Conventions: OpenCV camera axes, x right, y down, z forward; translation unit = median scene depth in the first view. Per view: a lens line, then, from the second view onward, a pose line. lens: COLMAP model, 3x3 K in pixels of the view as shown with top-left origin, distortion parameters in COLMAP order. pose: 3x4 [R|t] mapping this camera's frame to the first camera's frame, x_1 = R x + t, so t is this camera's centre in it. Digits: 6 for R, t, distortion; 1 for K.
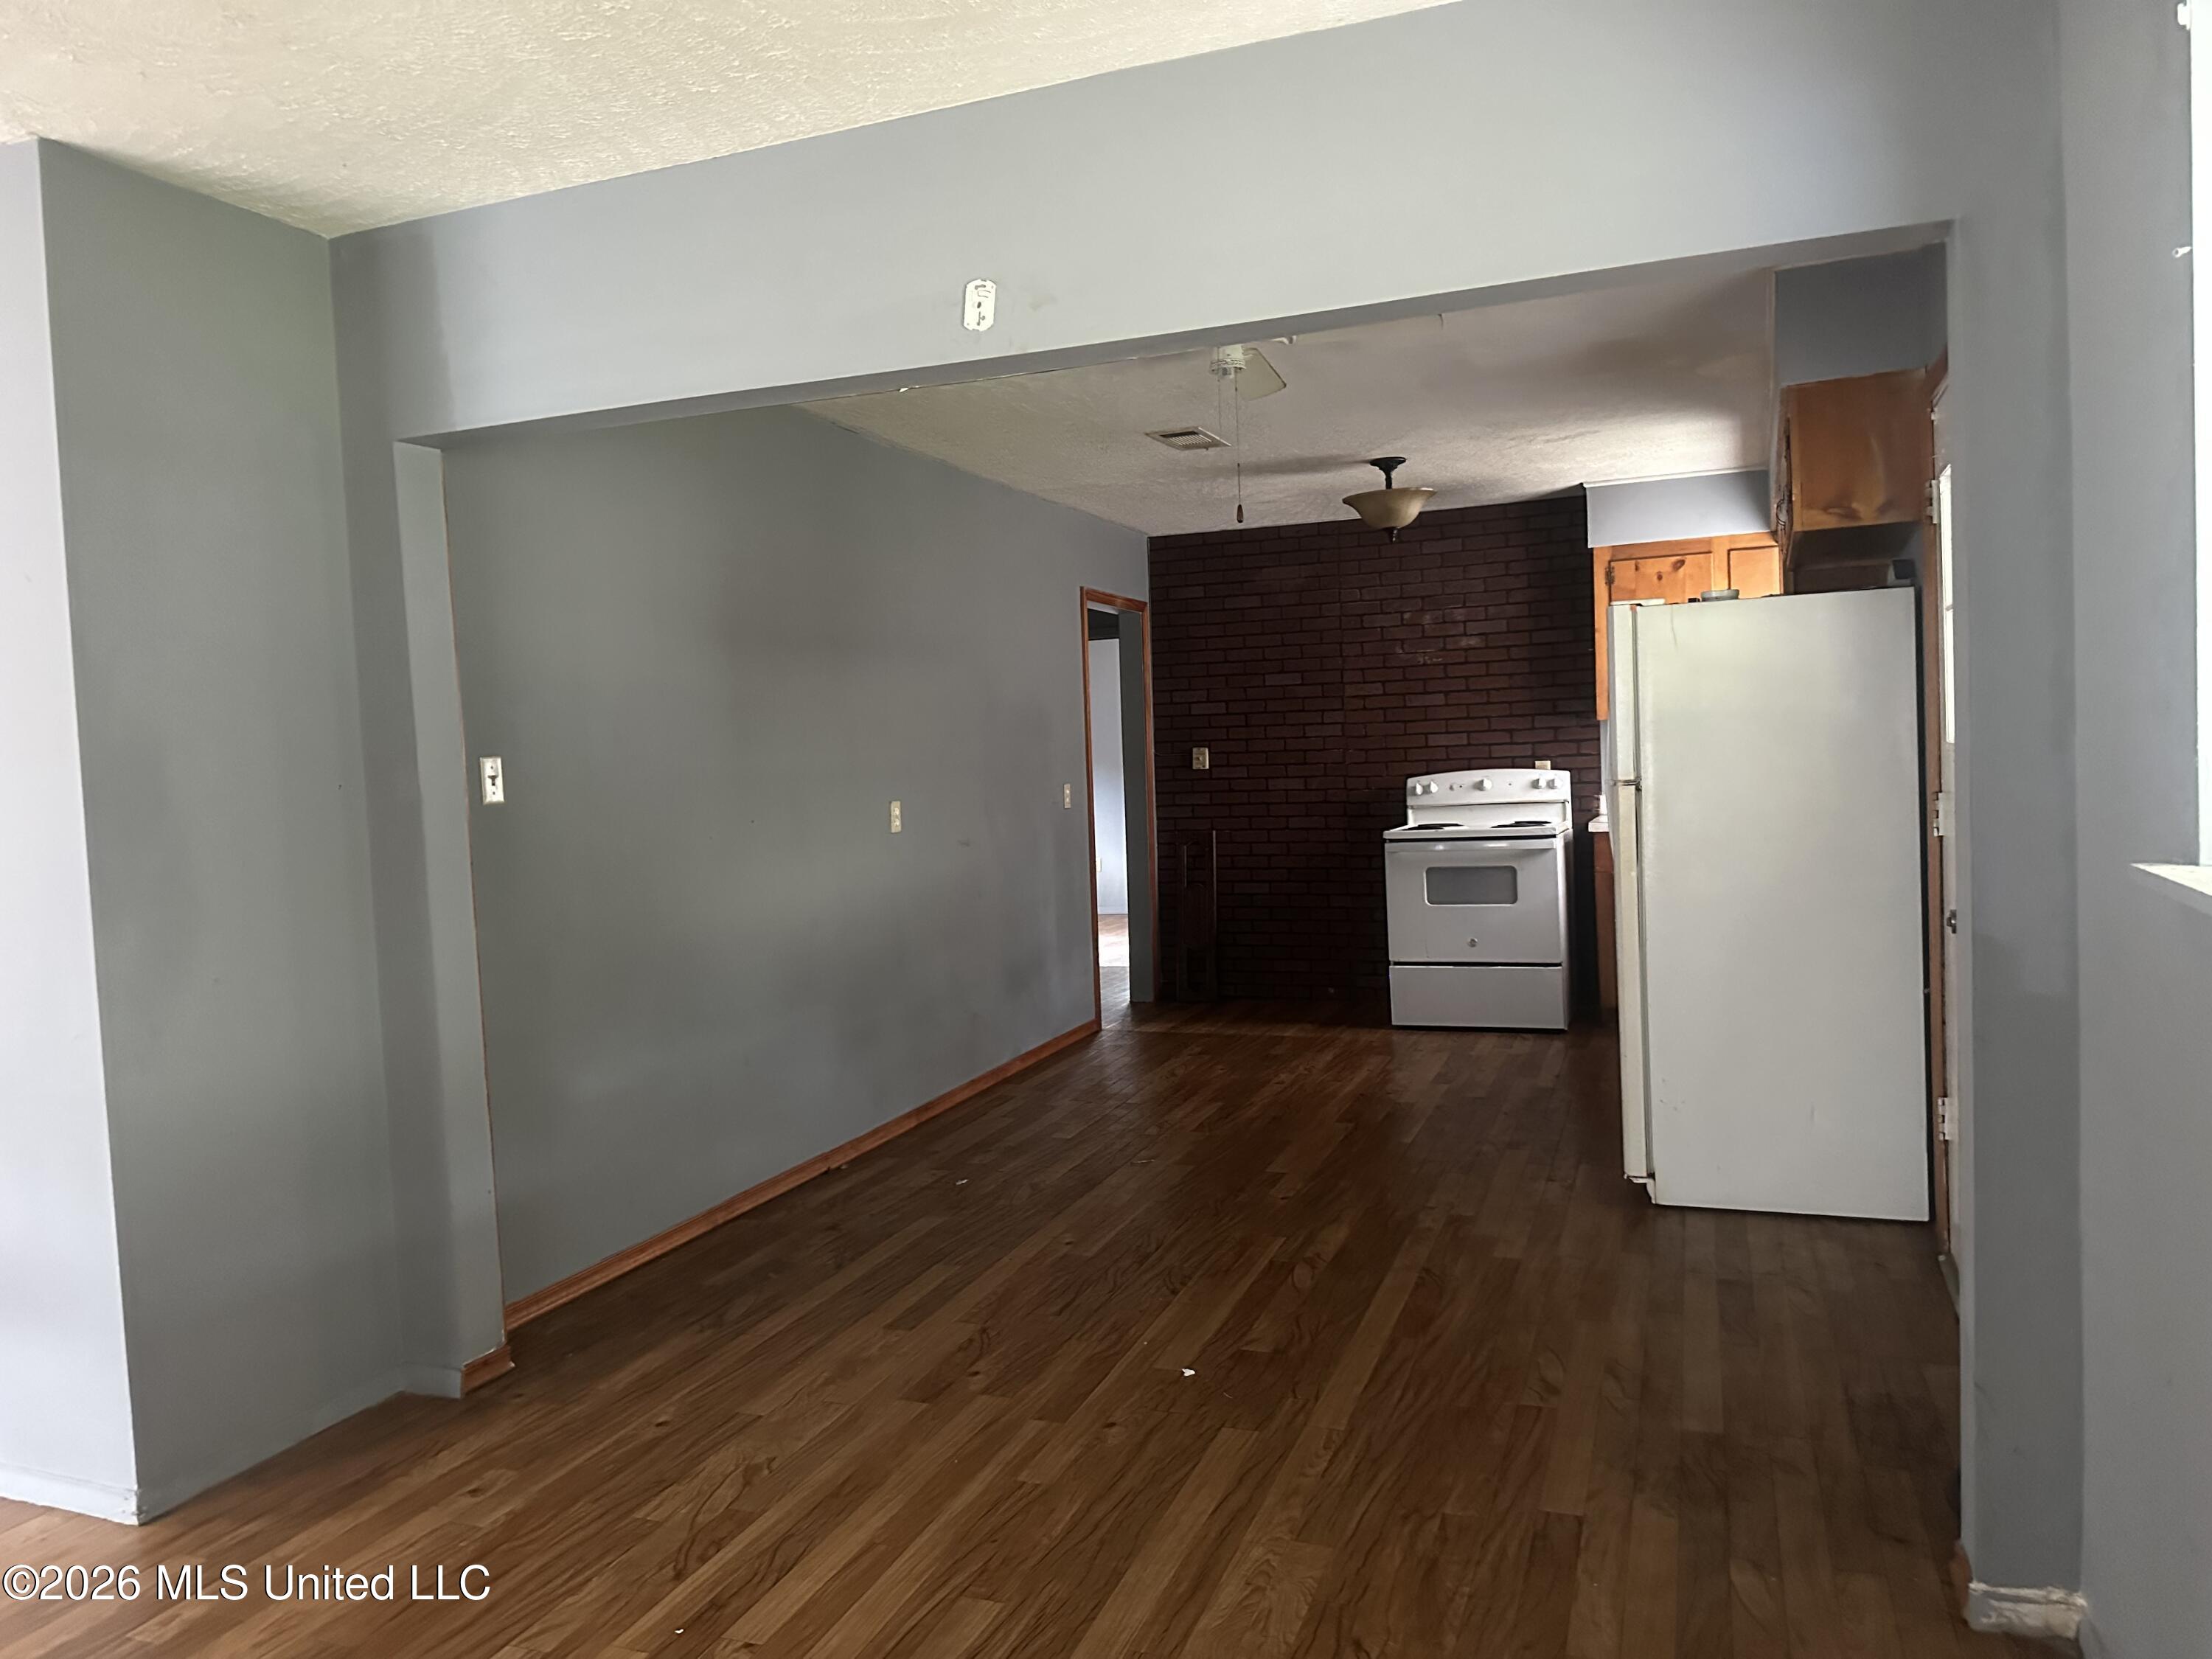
lens RADIAL K [[1546.4, 0, 1121.3], [0, 1546.4, 819.0], [0, 0, 1]] dist [0.059756, -0.072470]
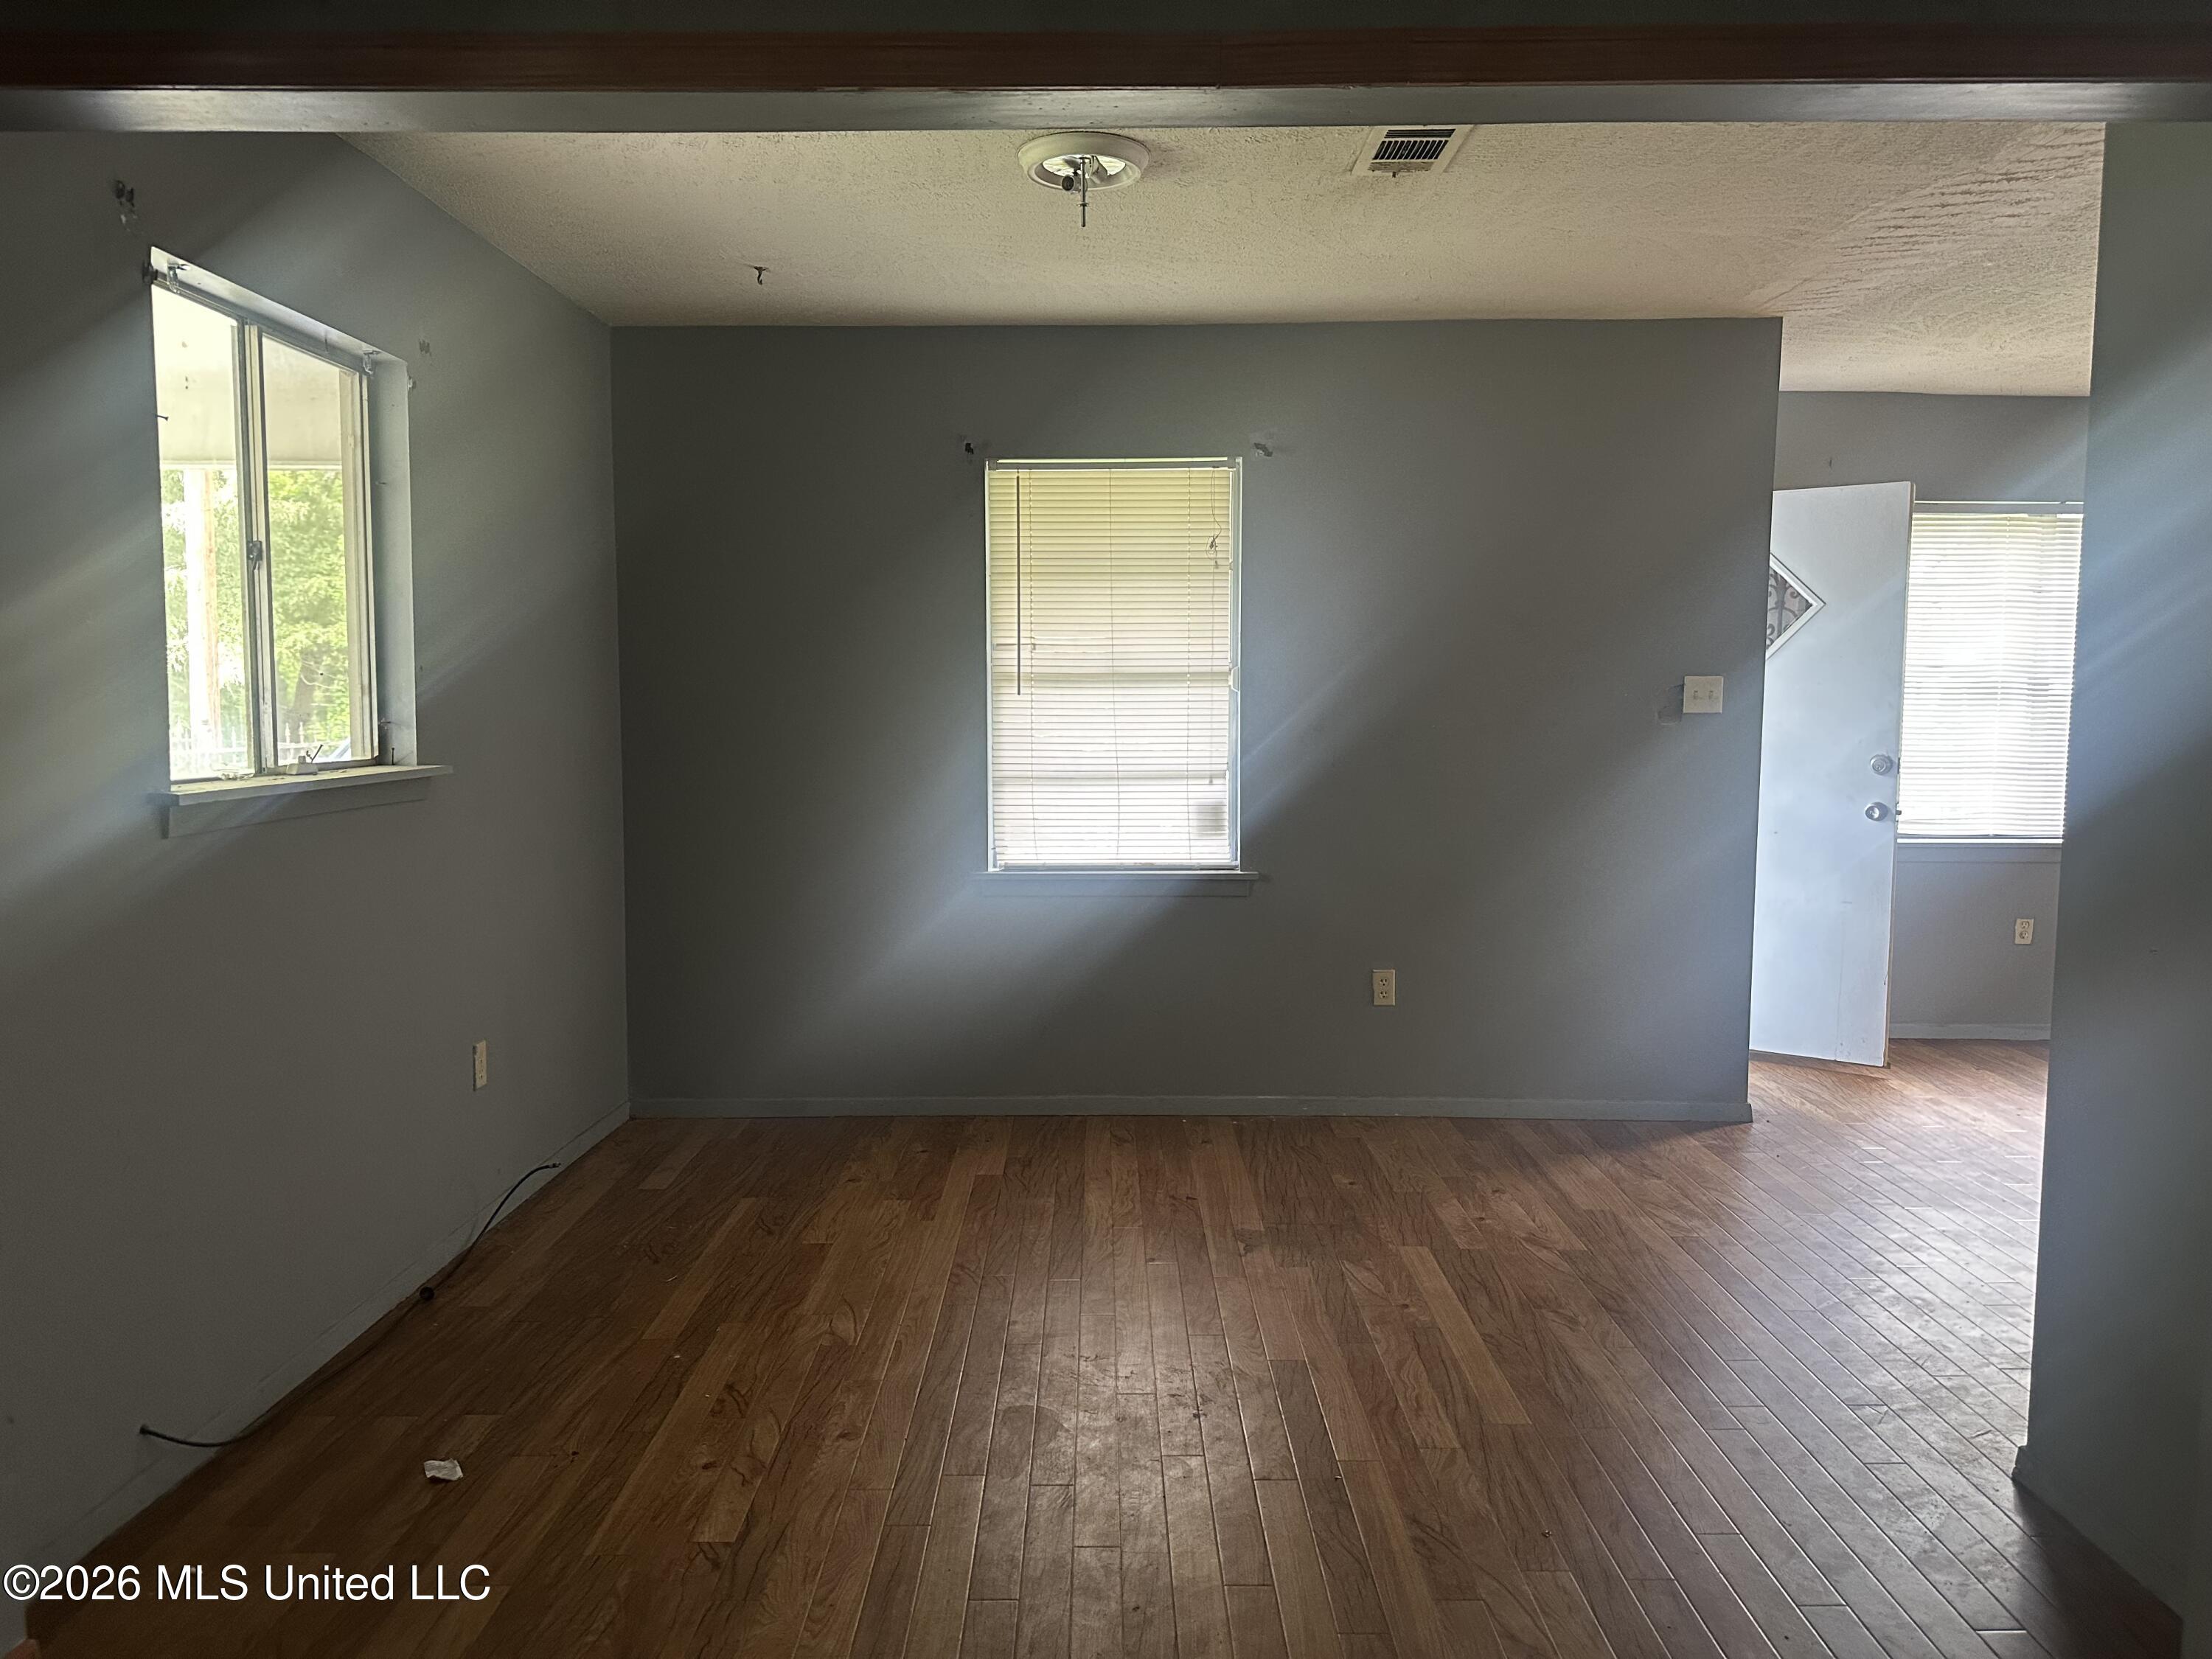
lens RADIAL K [[1546.4, 0, 1120.6], [0, 1546.4, 834.9], [0, 0, 1]] dist [0.059756, -0.072470]
pose [[-0.933016, 0.067199, -0.353504, 0.100832], [0.015832, 0.989122, 0.146241, -0.044381], [0.359486, 0.130849, -0.923931, 0.856841]]
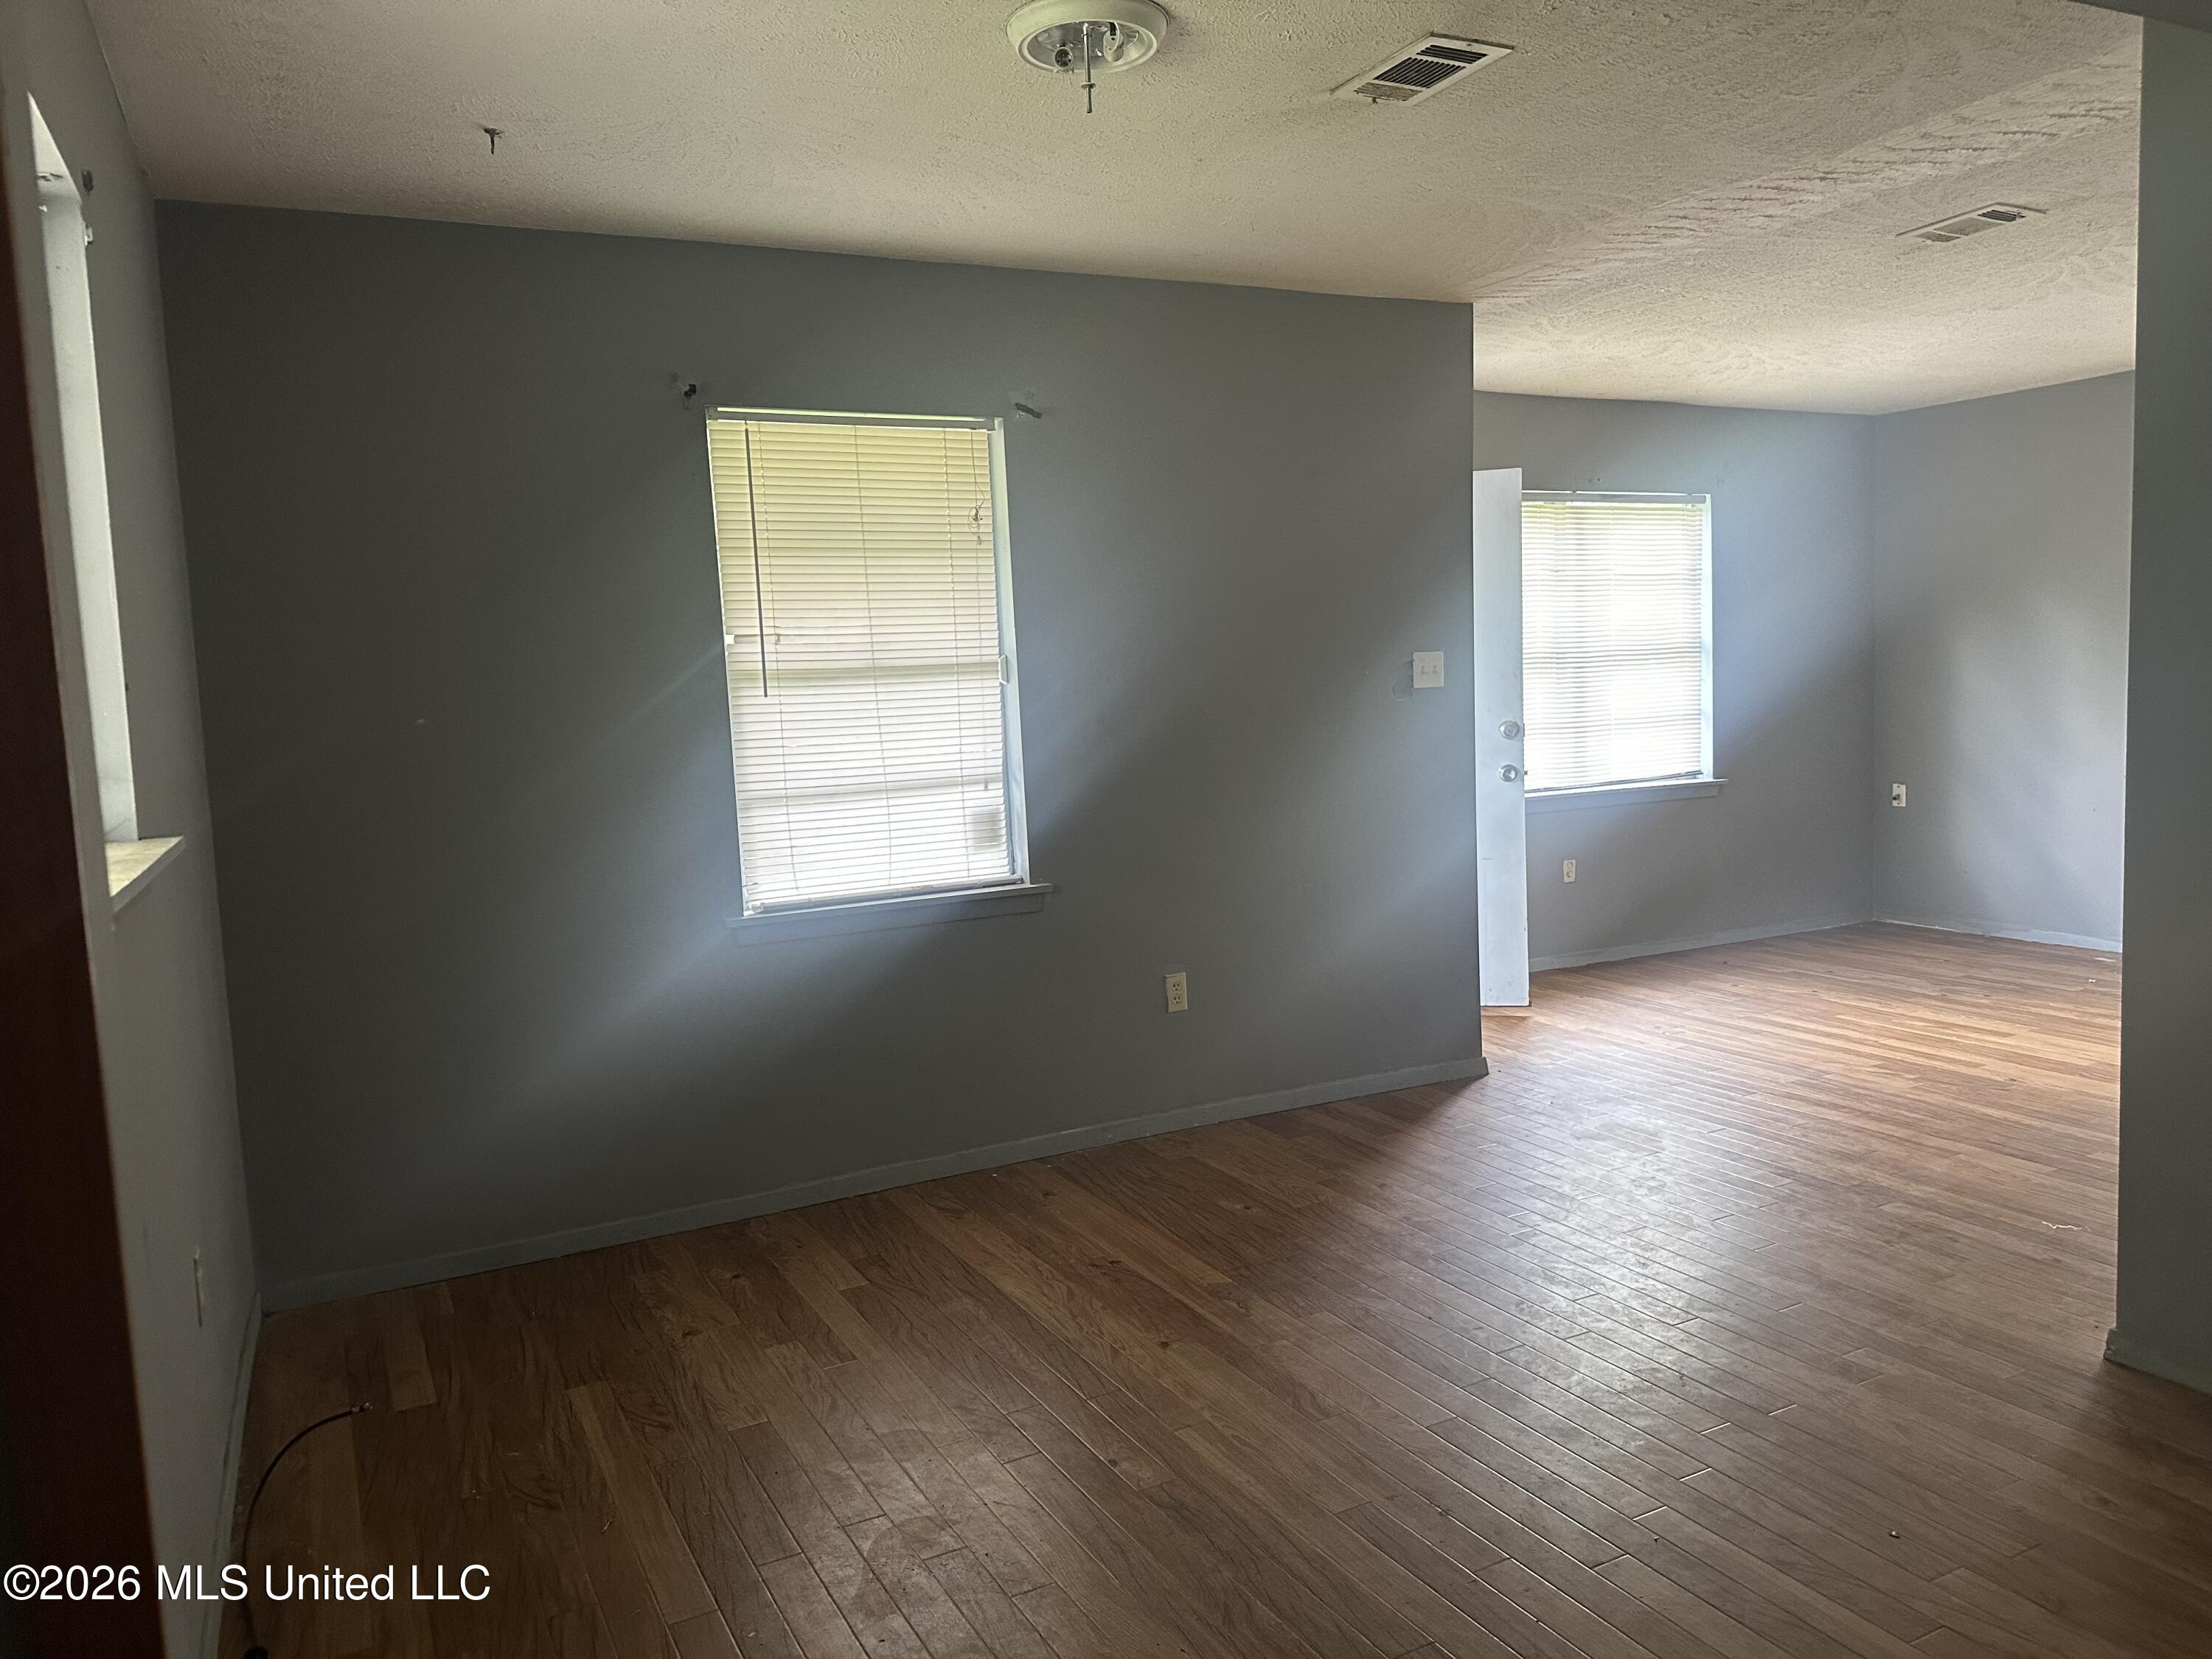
lens RADIAL K [[1546.4, 0, 1117.5], [0, 1546.4, 829.5], [0, 0, 1]] dist [0.059756, -0.072470]
pose [[-0.659619, 0.136578, -0.739086, 0.278593], [0.030549, 0.987410, 0.155203, -0.041724], [0.750979, 0.079797, -0.655487, 0.606858]]
